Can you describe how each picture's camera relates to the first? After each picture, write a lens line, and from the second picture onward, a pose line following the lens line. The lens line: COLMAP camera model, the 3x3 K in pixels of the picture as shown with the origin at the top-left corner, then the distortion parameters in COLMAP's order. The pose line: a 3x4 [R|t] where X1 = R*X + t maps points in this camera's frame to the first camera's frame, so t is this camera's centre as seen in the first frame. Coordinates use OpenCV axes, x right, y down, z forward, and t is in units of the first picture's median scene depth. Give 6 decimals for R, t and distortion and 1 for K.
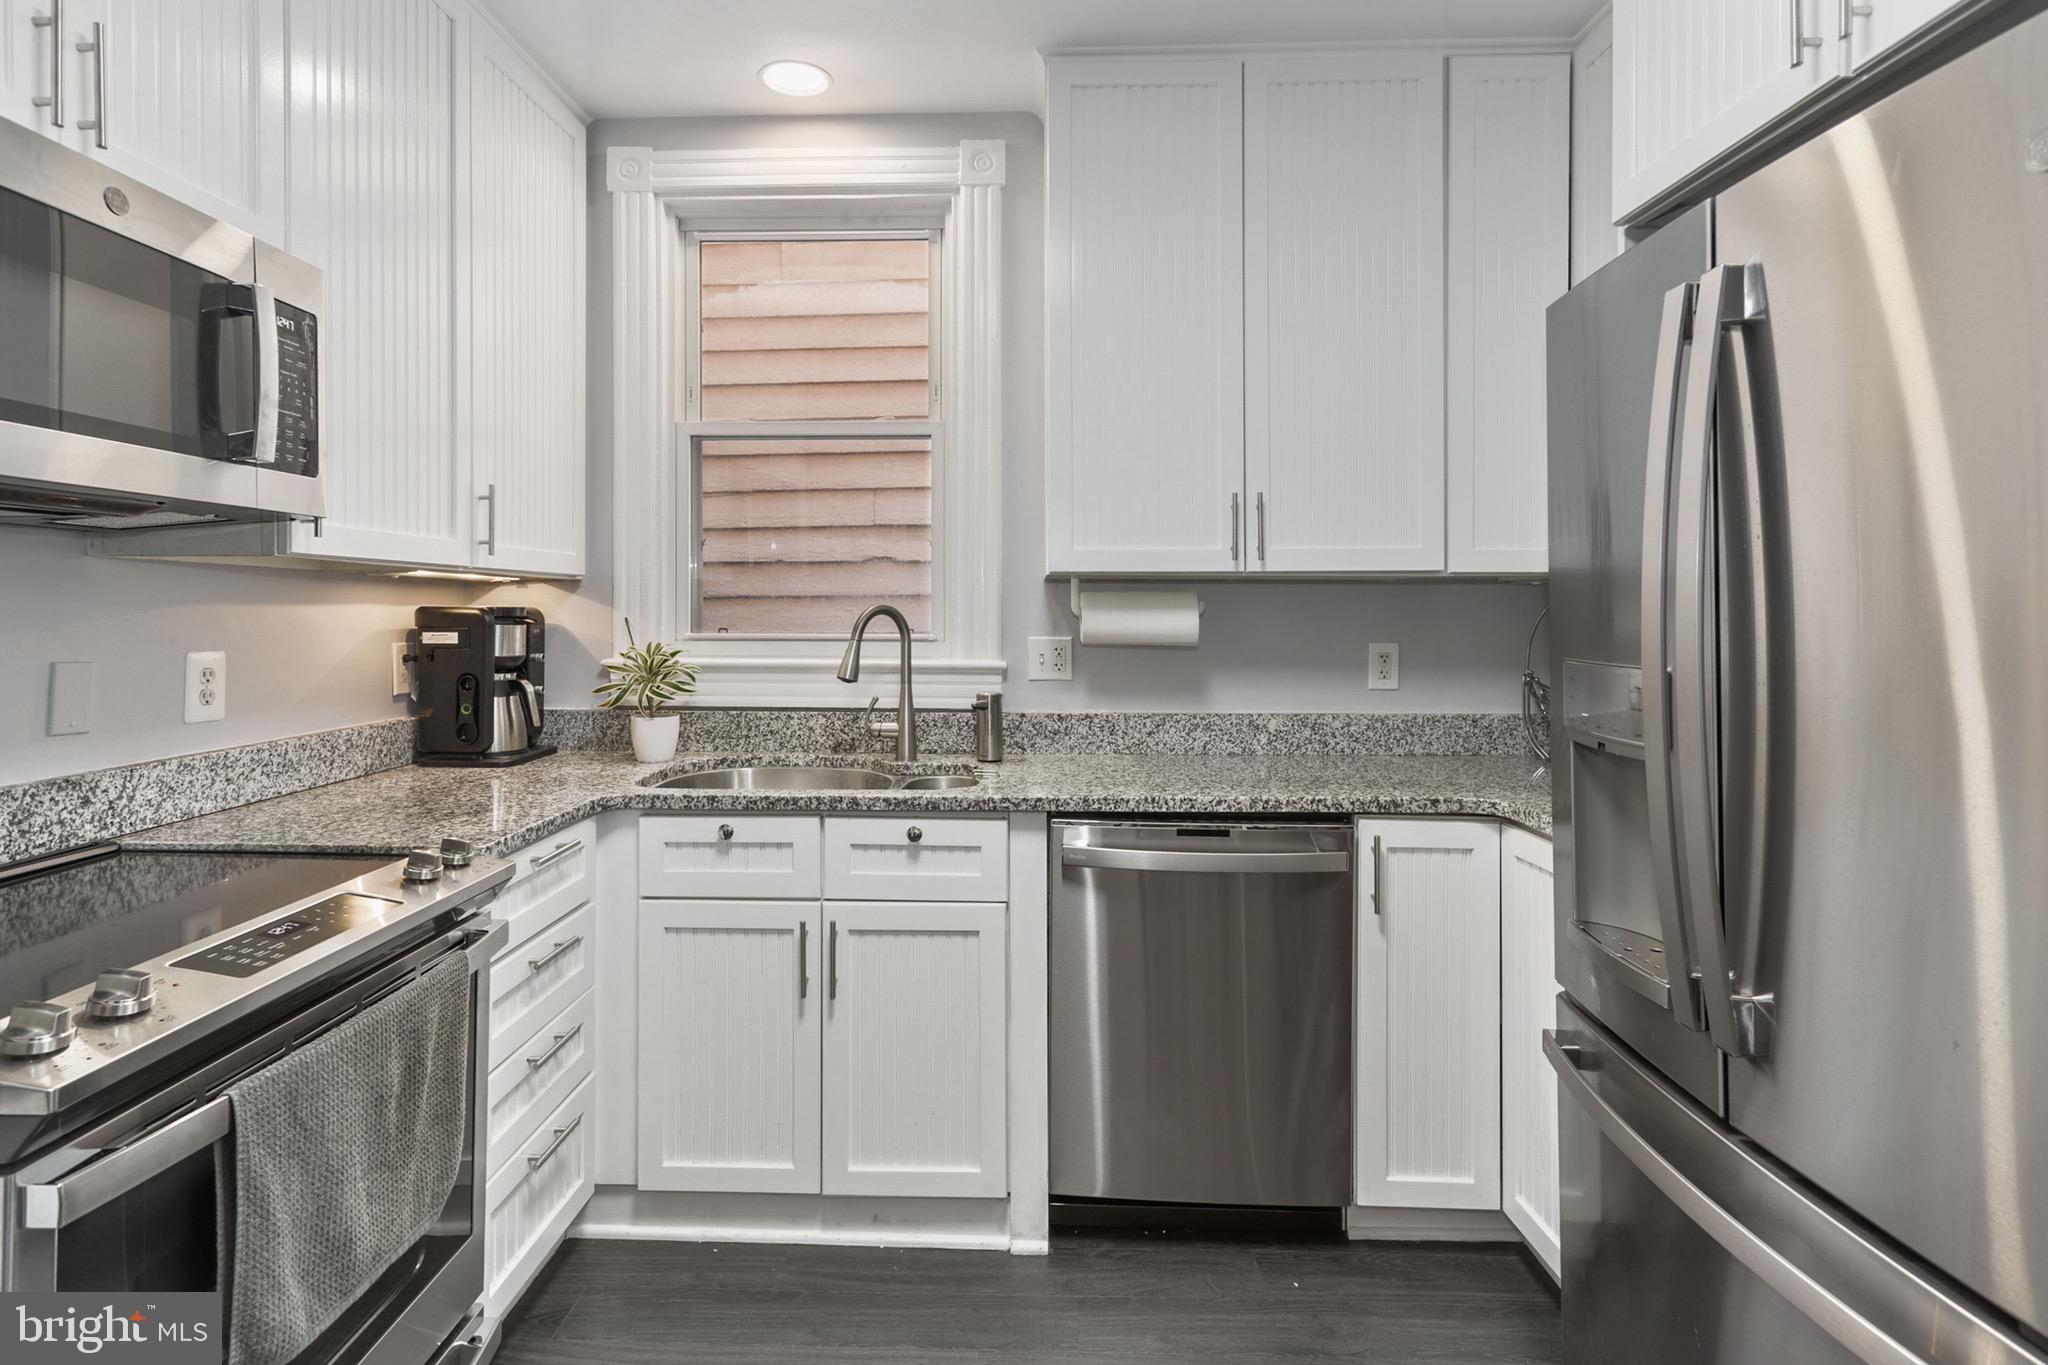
lens RADIAL K [[1012.1, 0, 1002.7], [0, 1012.1, 616.6], [0, 0, 1]] dist [0.003359, 0.000955]
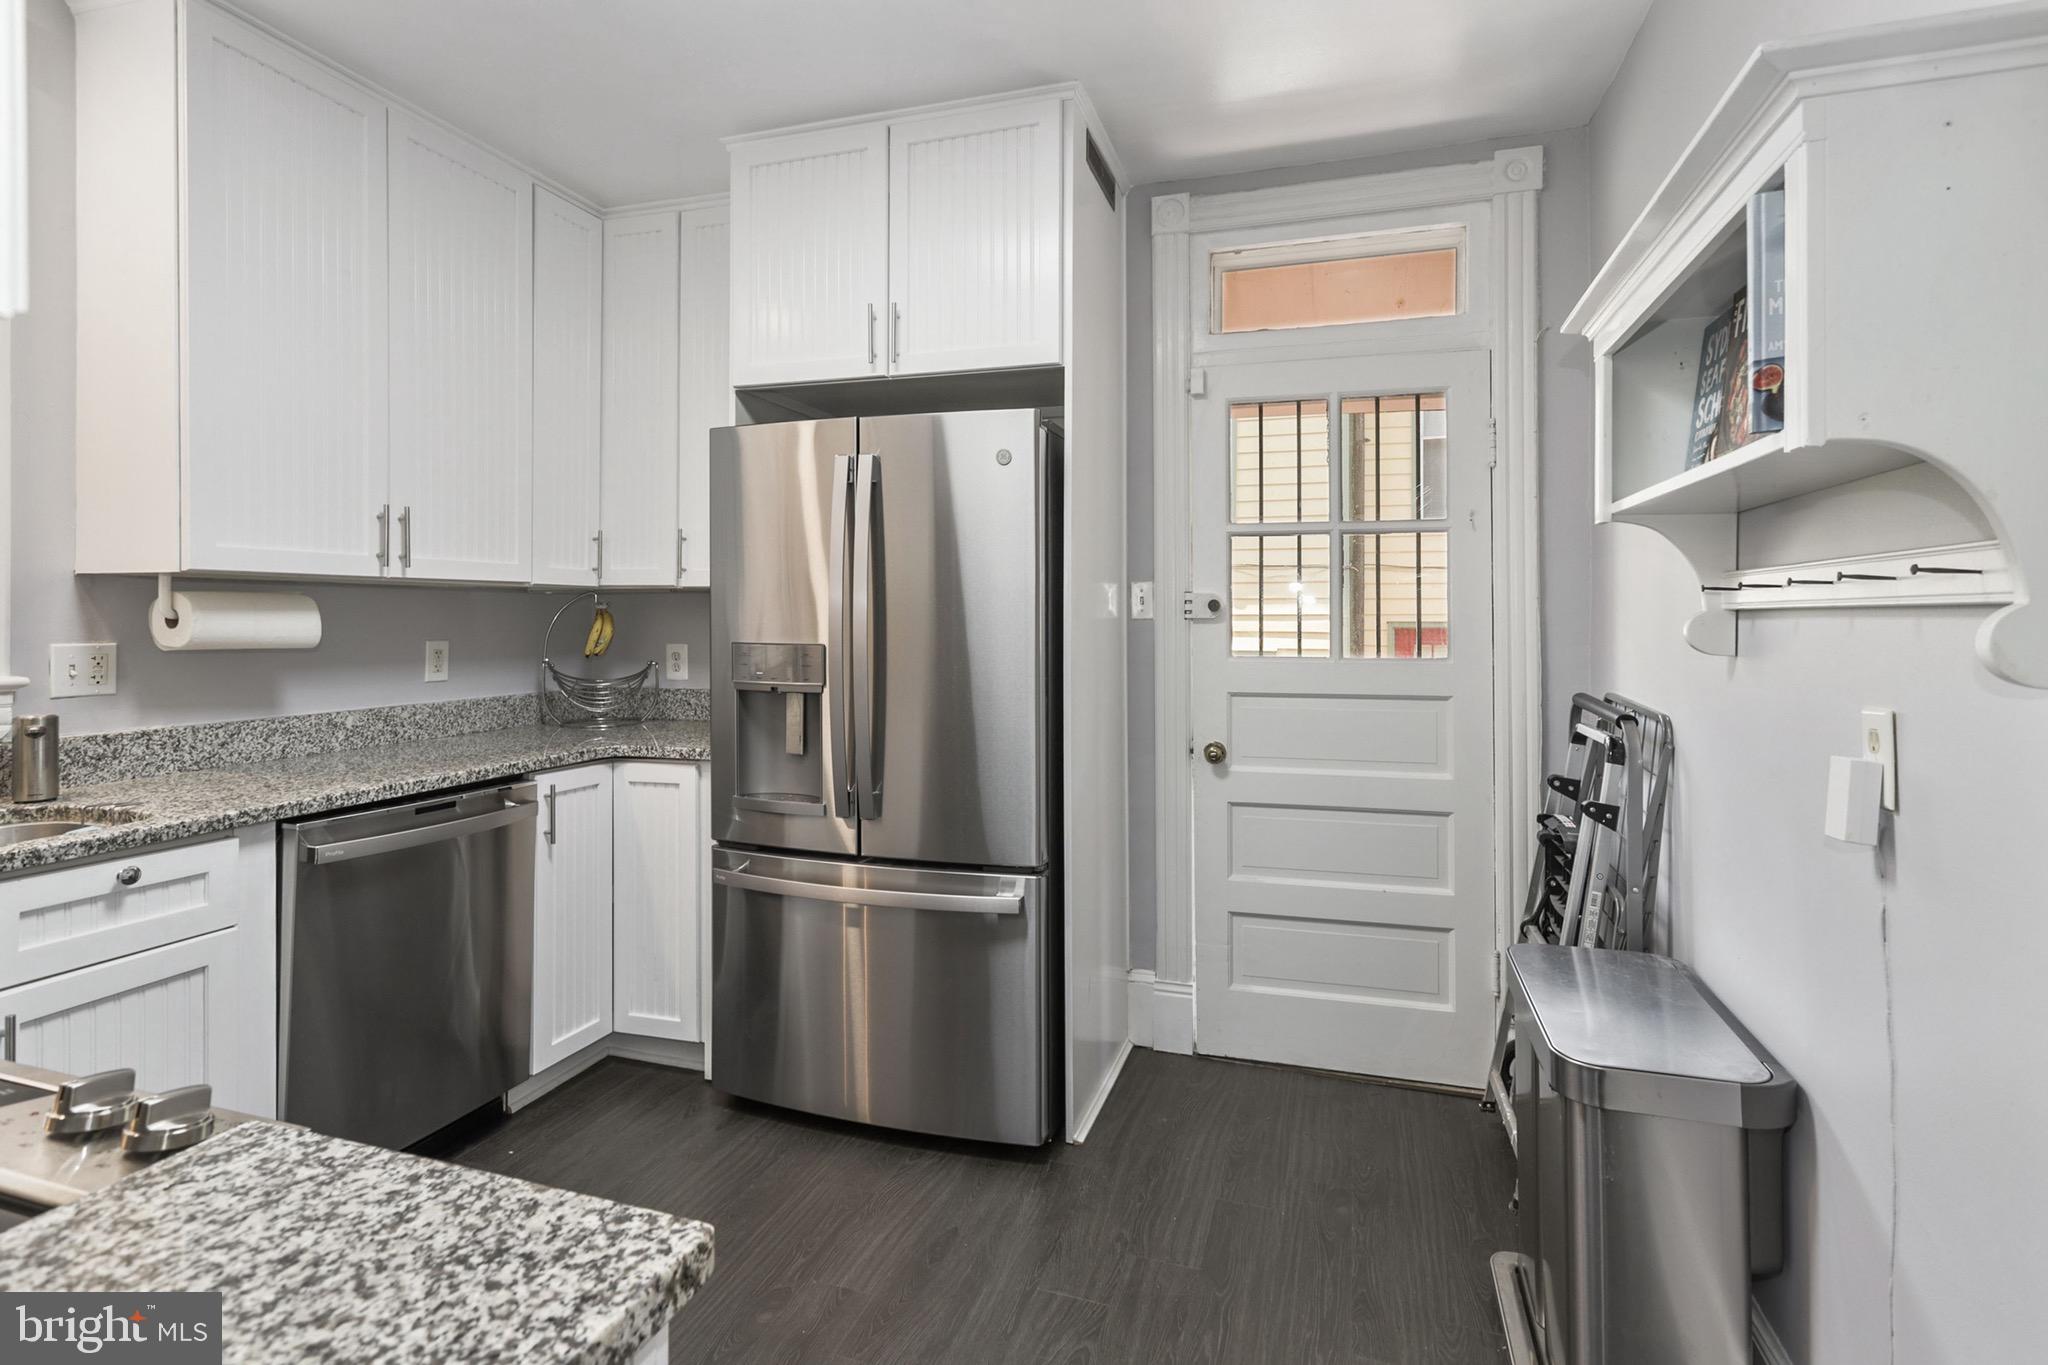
lens RADIAL K [[981.7, 0, 1031.8], [0, 981.7, 607.8], [0, 0, 1]] dist [0.001029, 0.001376]
pose [[0.278299, 0.008375, 0.960458, -0.587641], [0.001726, 0.999956, -0.009220, -0.000447], [-0.960493, 0.004224, 0.278272, 0.039714]]
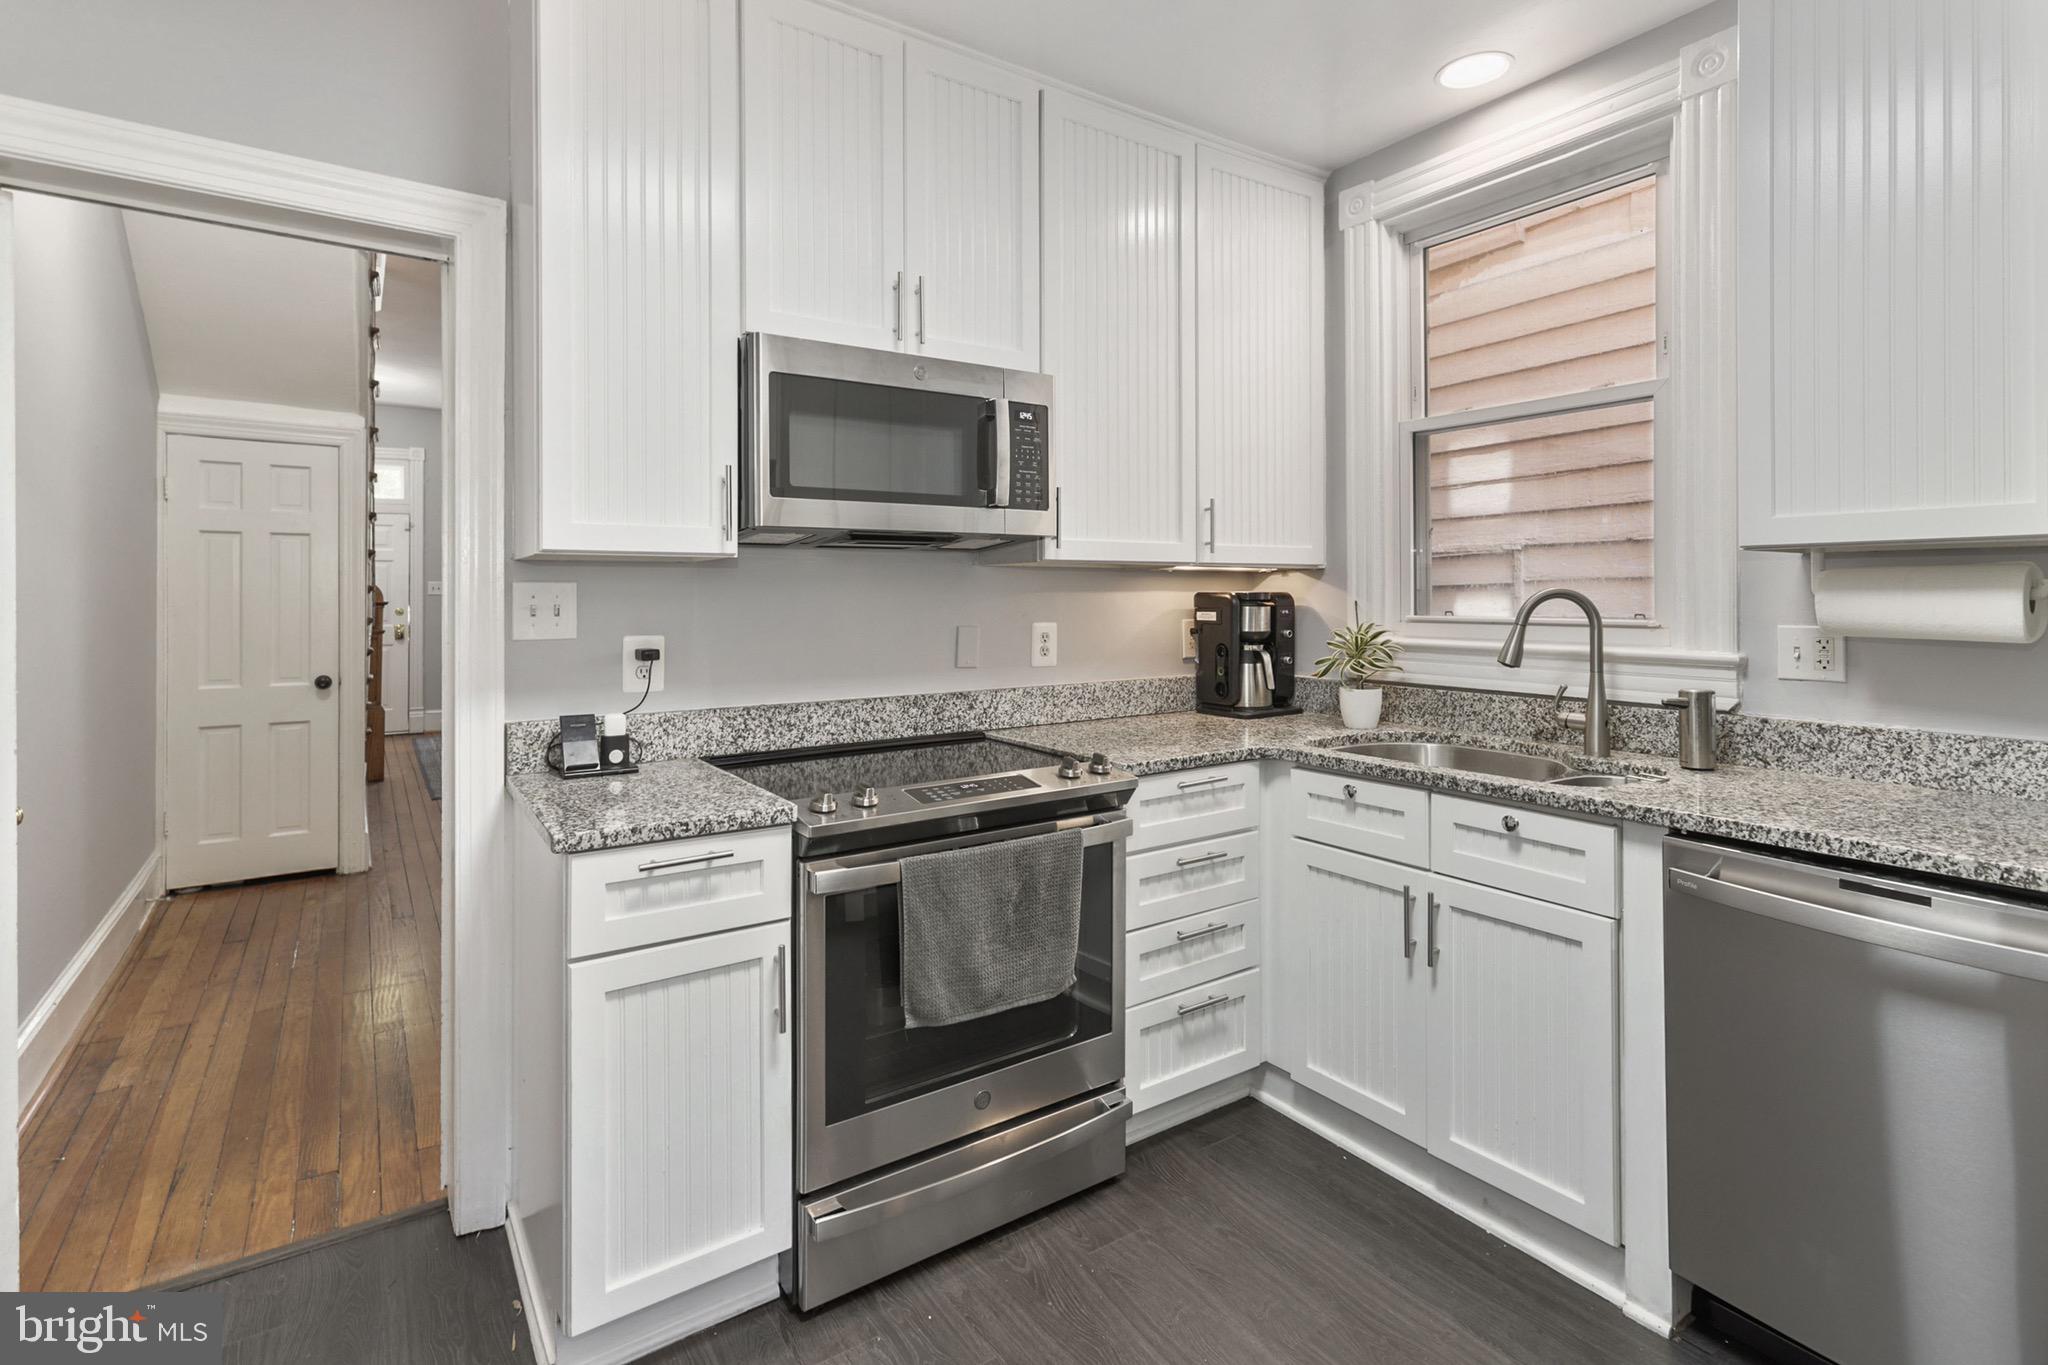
lens RADIAL K [[981.7, 0, 1031.8], [0, 981.7, 607.8], [0, 0, 1]] dist [0.001029, 0.001376]
pose [[0.591947, 0.006626, -0.805950, 0.352600], [0.001035, 0.999959, 0.008982, -0.001827], [0.805976, -0.006151, 0.591916, 0.061658]]
